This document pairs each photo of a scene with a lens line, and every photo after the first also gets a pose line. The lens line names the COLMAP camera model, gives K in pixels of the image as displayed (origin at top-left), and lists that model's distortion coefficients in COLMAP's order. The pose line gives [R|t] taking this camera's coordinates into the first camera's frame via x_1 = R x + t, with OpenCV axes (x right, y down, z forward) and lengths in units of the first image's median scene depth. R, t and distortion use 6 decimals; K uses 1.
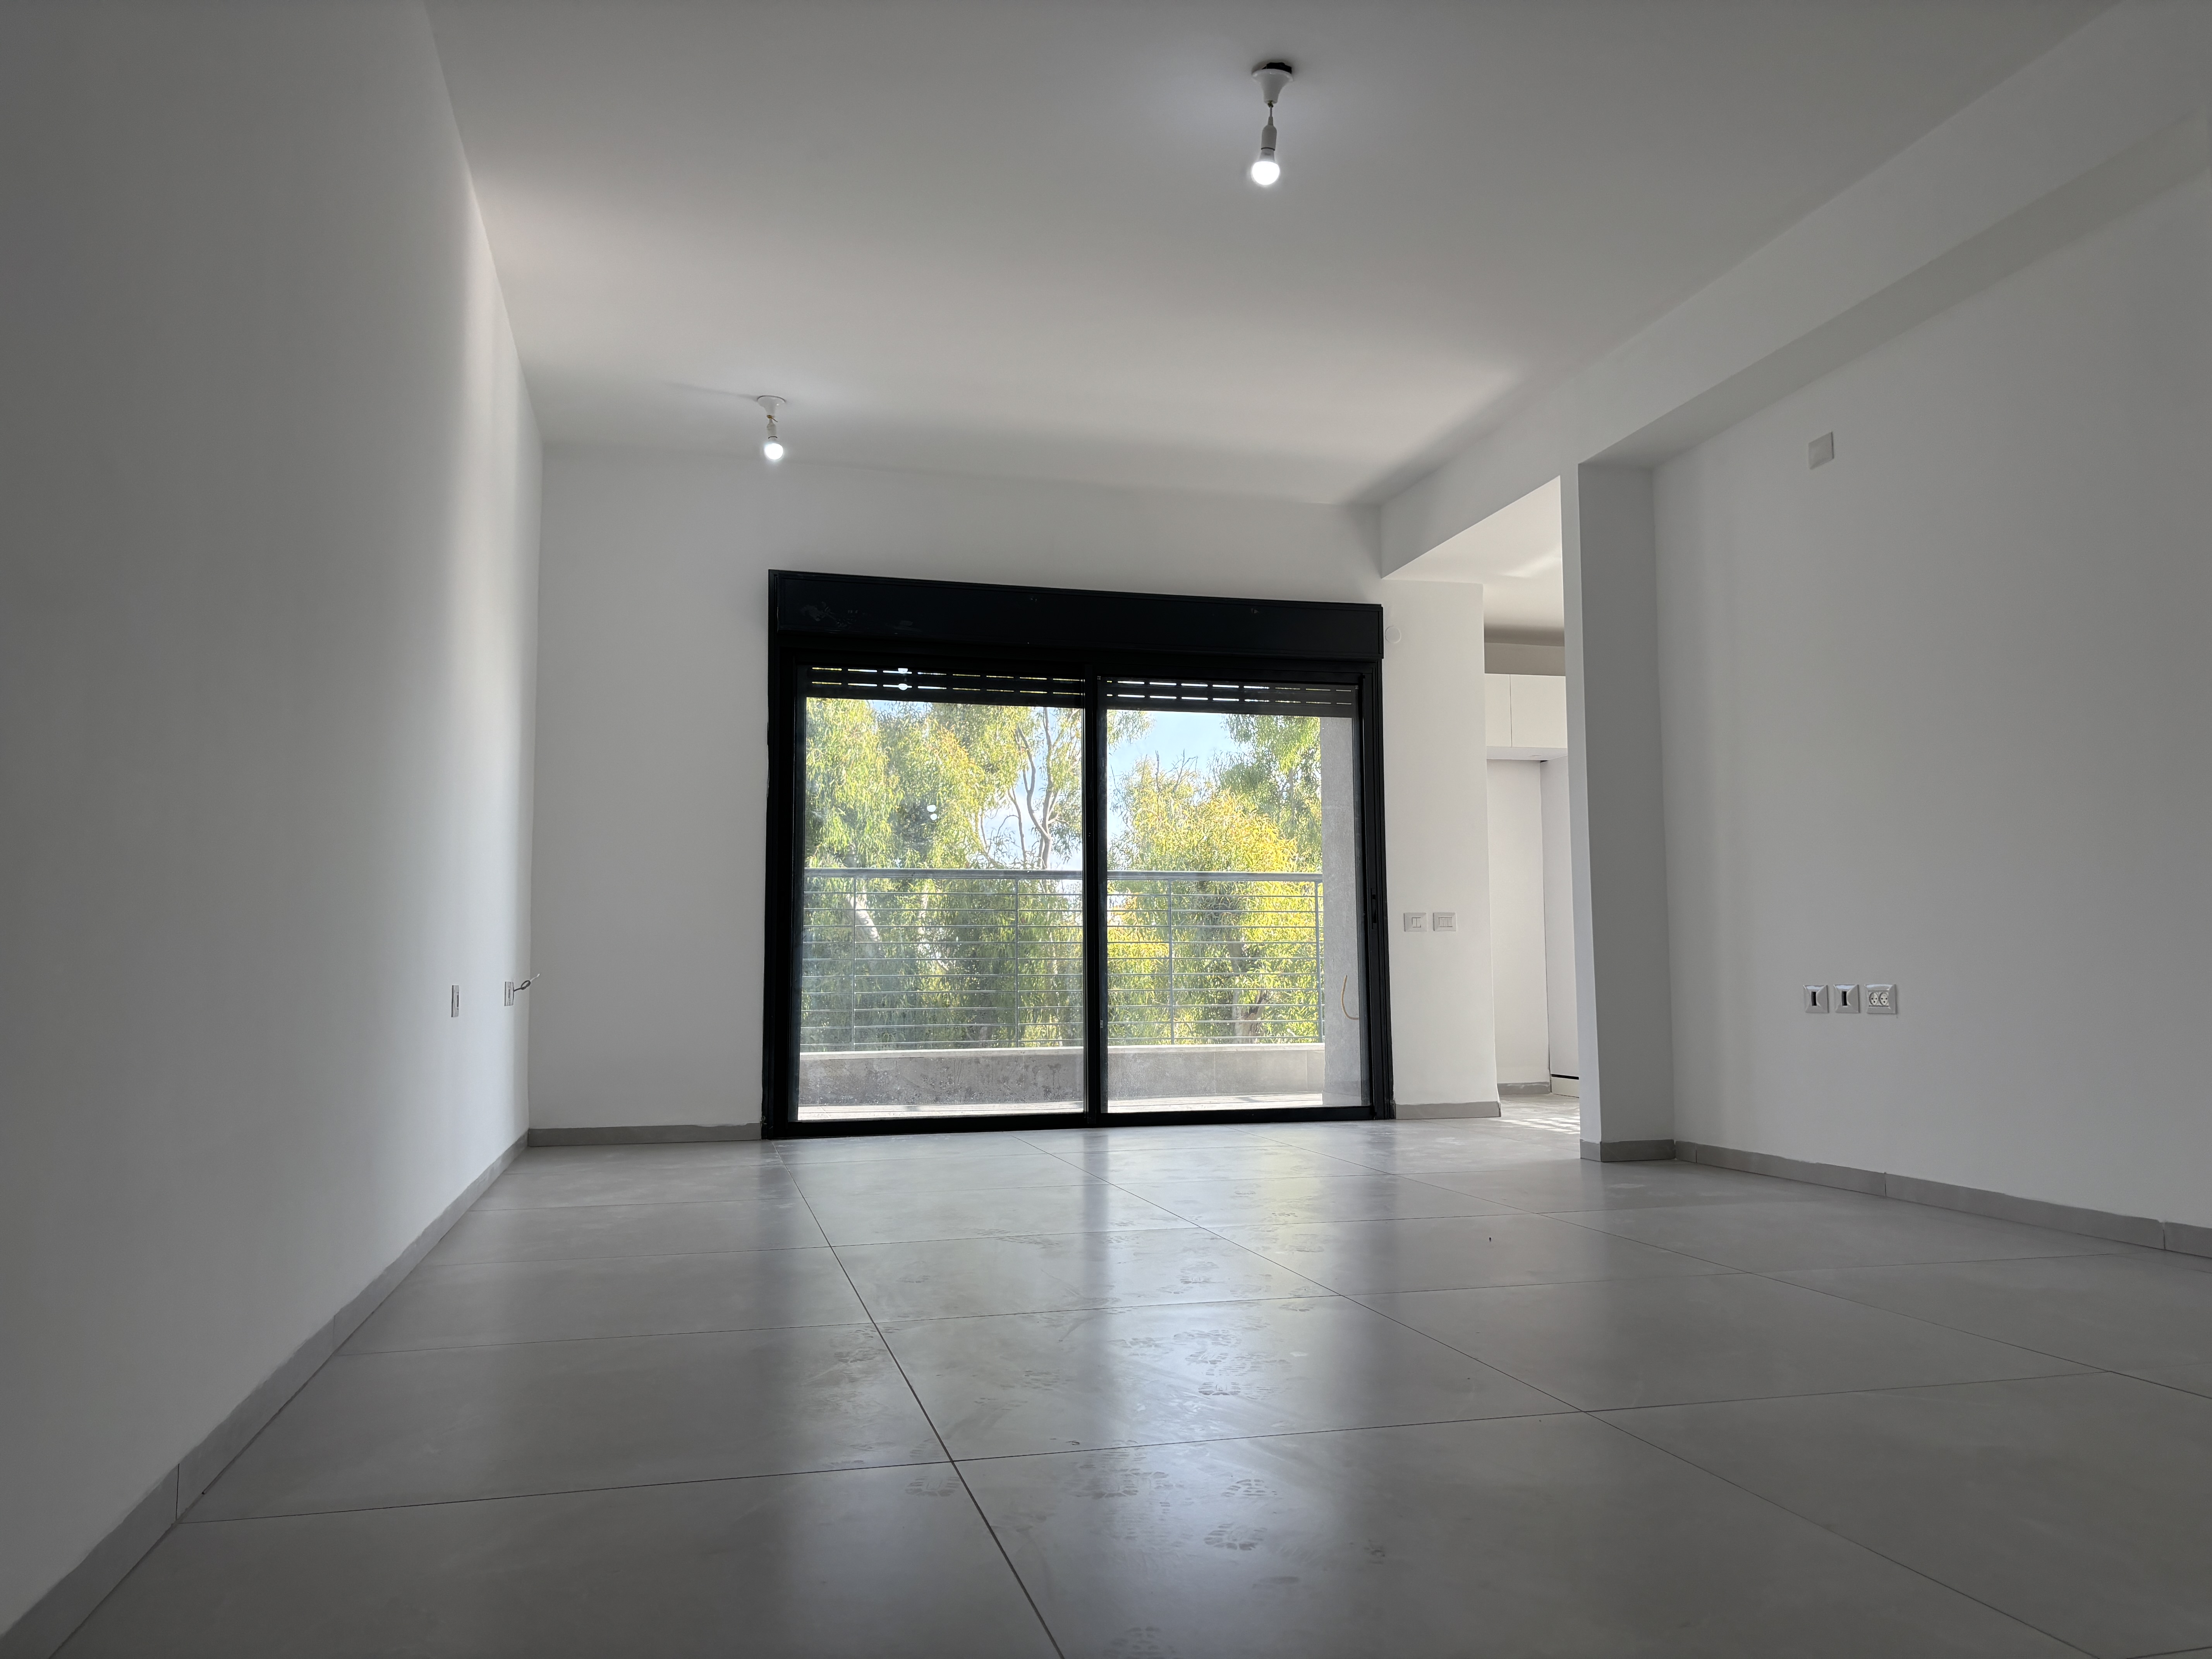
lens RADIAL K [[1663.0, 0, 1106.0], [0, 1663.0, 829.5], [0, 0, 1]] dist [-0.008195, -0.006876]
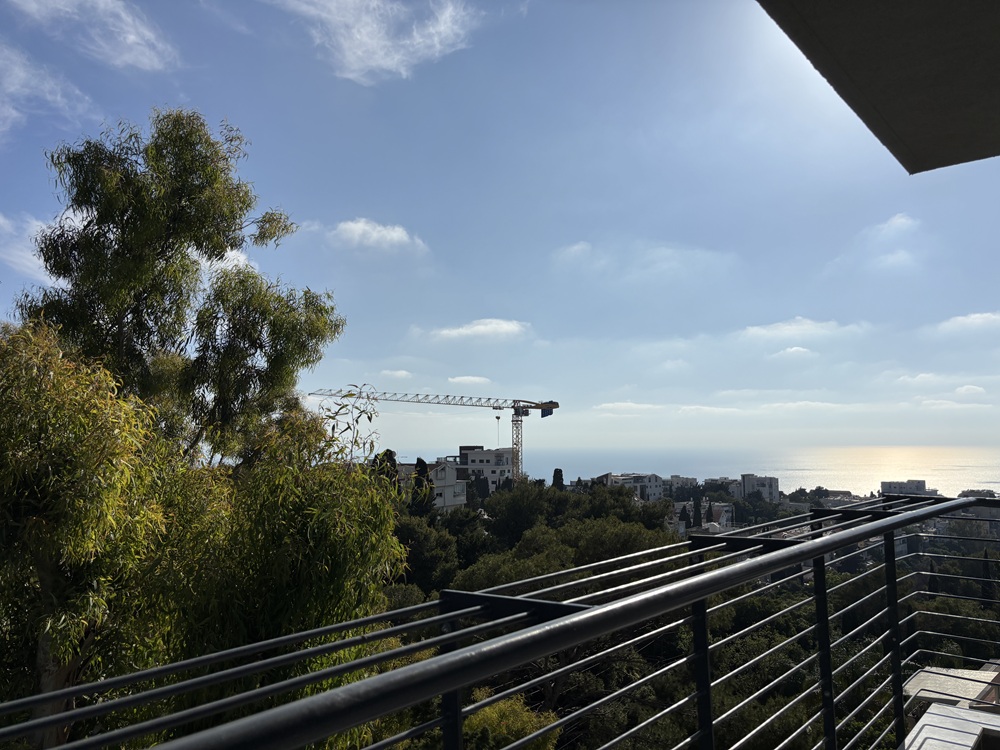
lens RADIAL K [[751.8, 0, 500.0], [0, 751.8, 375.0], [0, 0, 1]] dist [-0.008195, -0.006876]
pose [[0.793242, 0.061783, 0.605764, 0.033308], [-0.058260, 0.997976, -0.025494, -0.003737], [-0.606112, -0.015068, 0.795236, 0.600741]]
